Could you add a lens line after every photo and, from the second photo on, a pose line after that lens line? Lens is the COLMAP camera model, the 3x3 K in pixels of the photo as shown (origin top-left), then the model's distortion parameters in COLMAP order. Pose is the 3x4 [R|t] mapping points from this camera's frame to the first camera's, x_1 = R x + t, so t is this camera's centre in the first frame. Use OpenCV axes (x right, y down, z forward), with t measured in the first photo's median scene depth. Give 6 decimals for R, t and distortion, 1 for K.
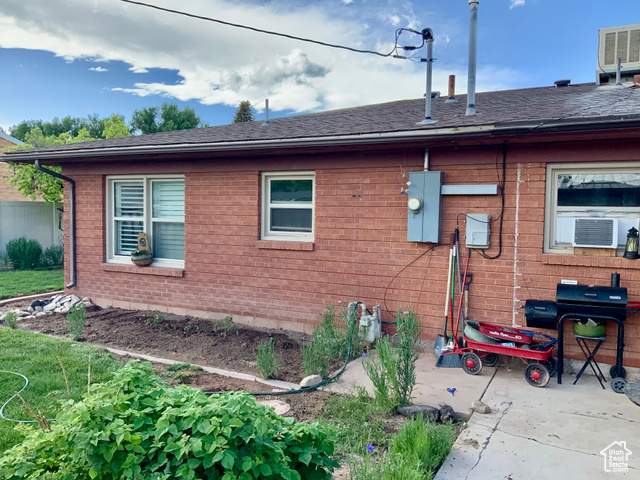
lens RADIAL K [[531.2, 0, 319.7], [0, 531.2, 240.0], [0, 0, 1]] dist [0.040925, -0.068383]
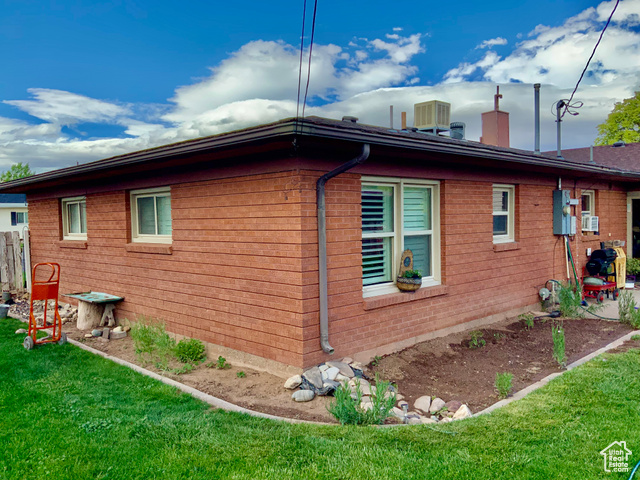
lens RADIAL K [[531.2, 0, 319.6], [0, 531.2, 237.6], [0, 0, 1]] dist [0.040925, -0.068383]
pose [[0.322806, -0.054414, 0.944900, -1.282564], [0.076641, 0.996570, 0.031207, -0.076755], [-0.943357, 0.062344, 0.325869, 0.976071]]
